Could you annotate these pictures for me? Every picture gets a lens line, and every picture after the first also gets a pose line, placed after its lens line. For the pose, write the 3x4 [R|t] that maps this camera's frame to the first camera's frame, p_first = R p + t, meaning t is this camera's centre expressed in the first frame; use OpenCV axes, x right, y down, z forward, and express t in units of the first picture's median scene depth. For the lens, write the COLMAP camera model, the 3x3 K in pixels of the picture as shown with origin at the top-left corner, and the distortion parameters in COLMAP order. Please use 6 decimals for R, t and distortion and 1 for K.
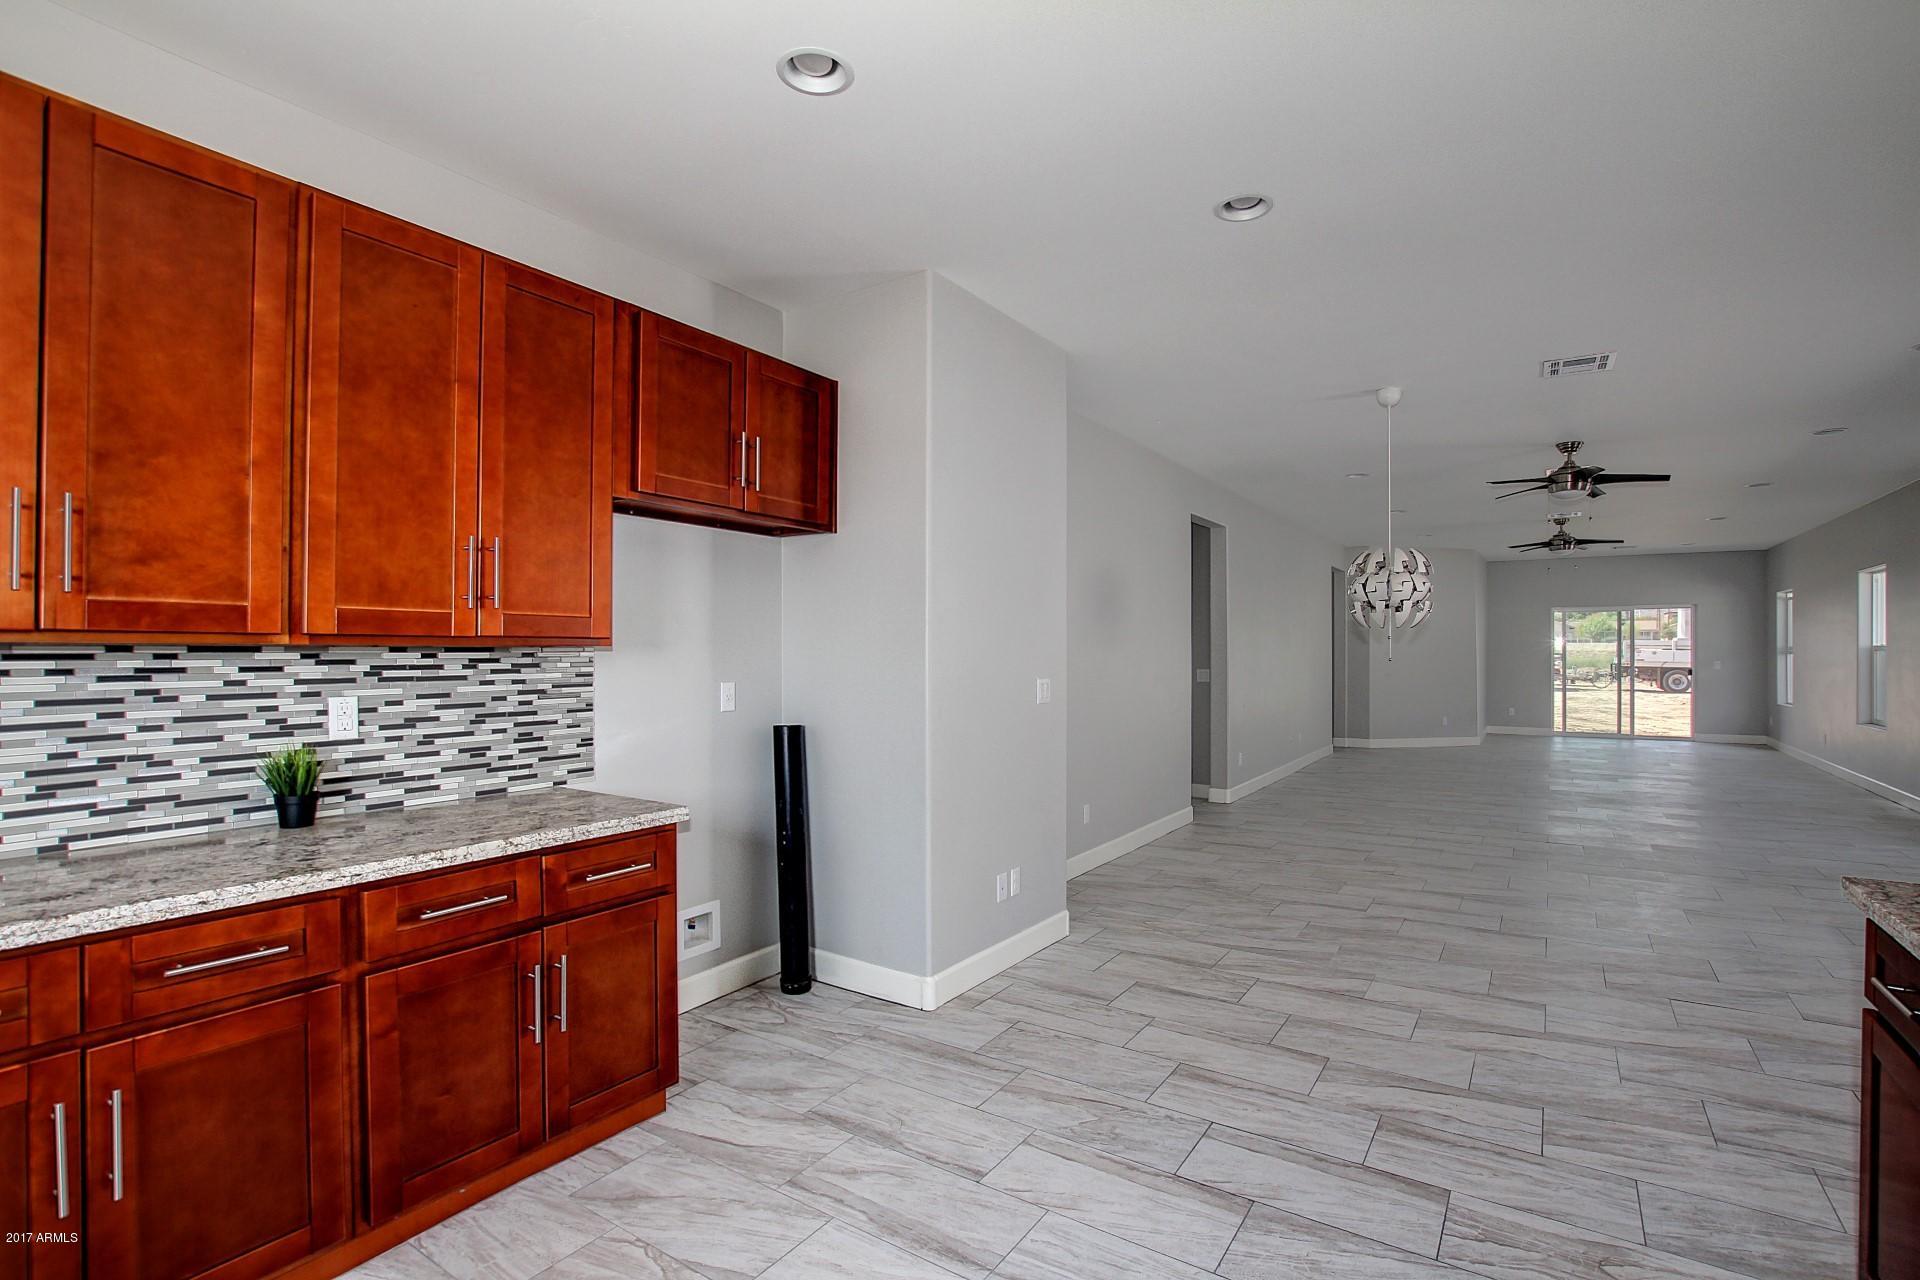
lens RADIAL K [[887.8, 0, 968.5], [0, 887.8, 642.1], [0, 0, 1]] dist [-0.030057, 0.000258]
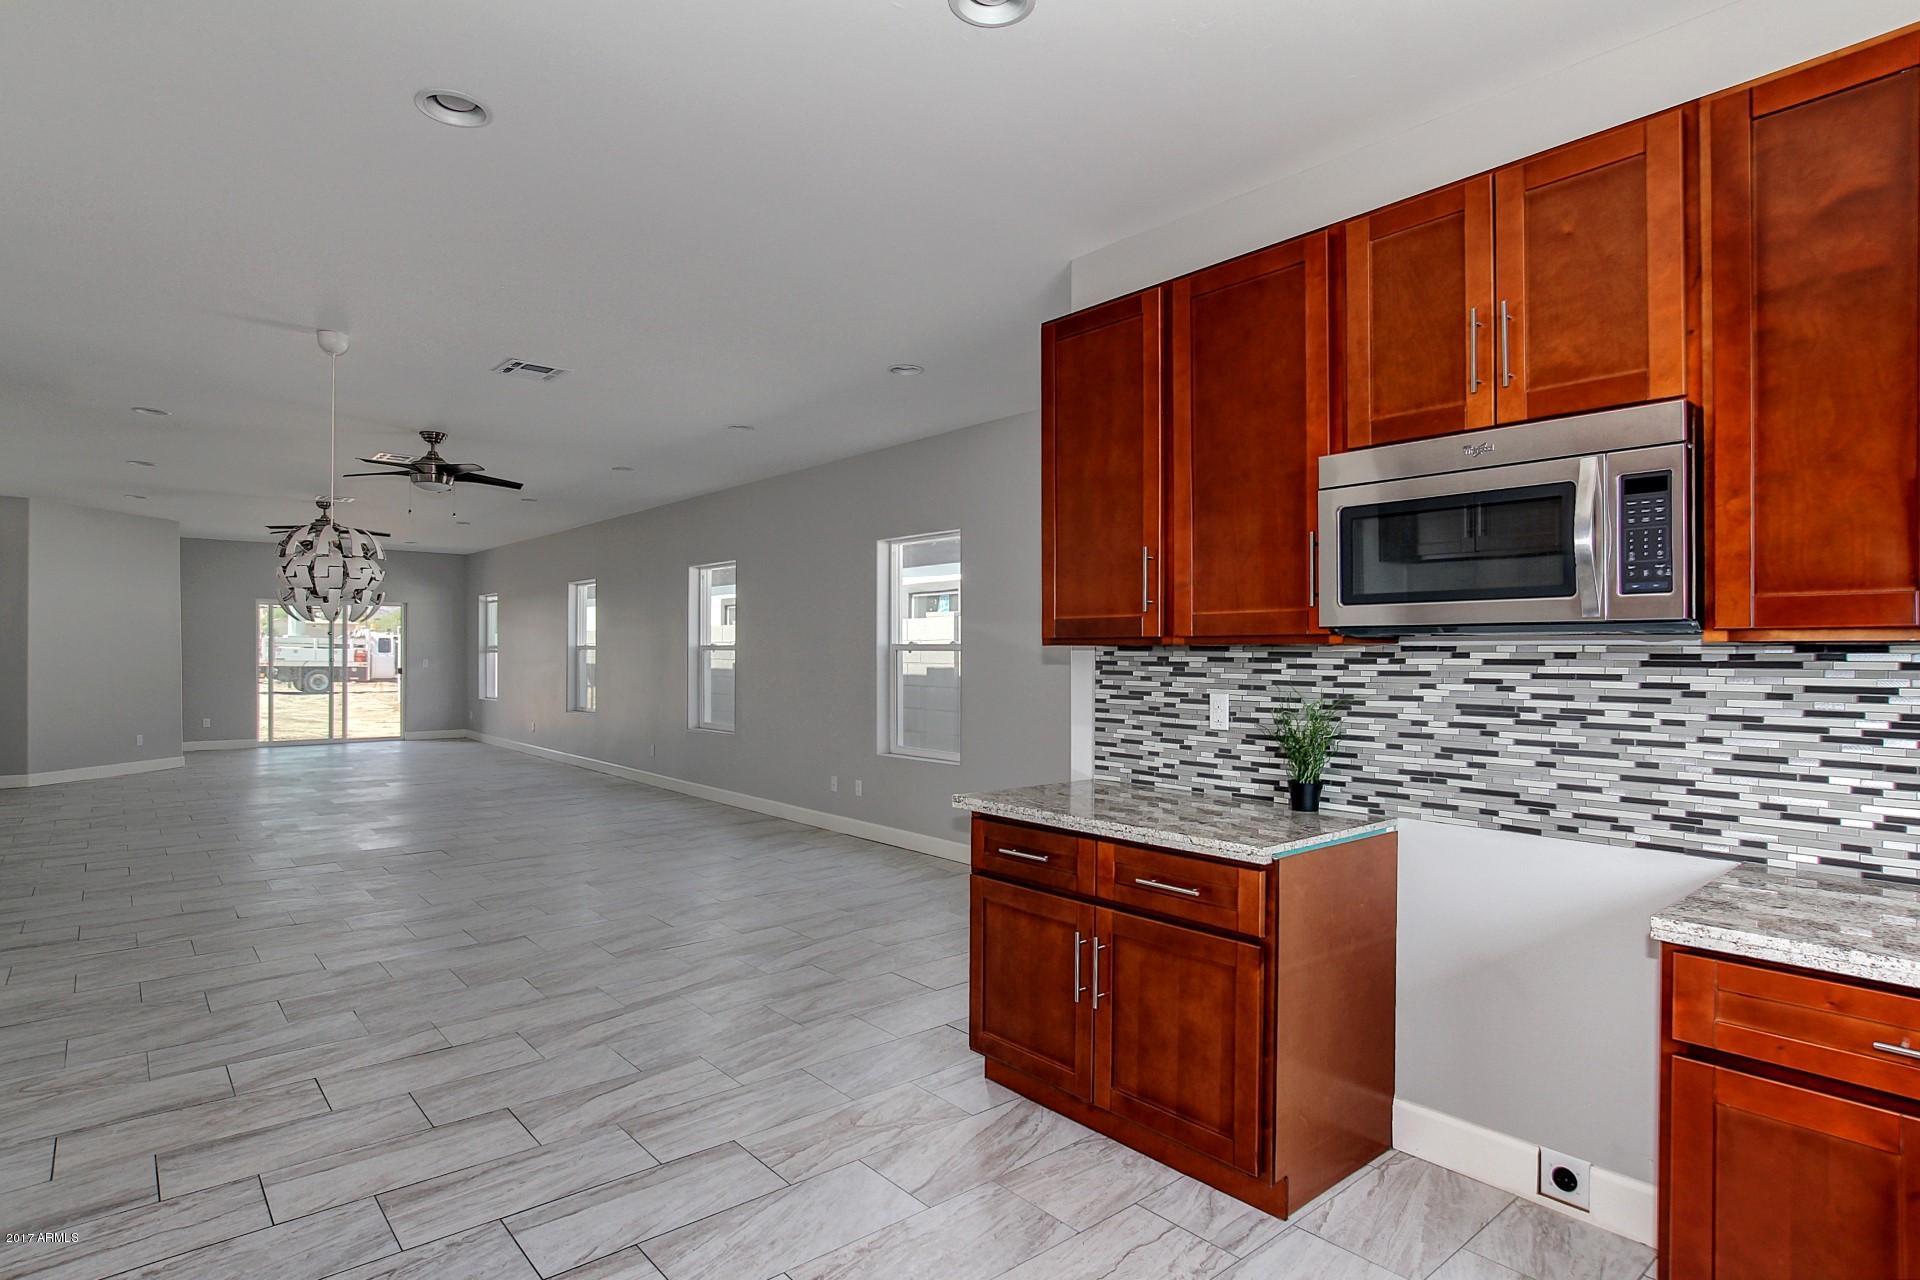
lens RADIAL K [[1005.8, 0, 975.6], [0, 1005.8, 651.8], [0, 0, 1]] dist [-0.025420, 0.003866]
pose [[0.267250, -0.001331, 0.963626, -0.263528], [-0.011355, 0.999925, 0.004530, 0.000571], [-0.963560, -0.012153, 0.267215, 0.167879]]
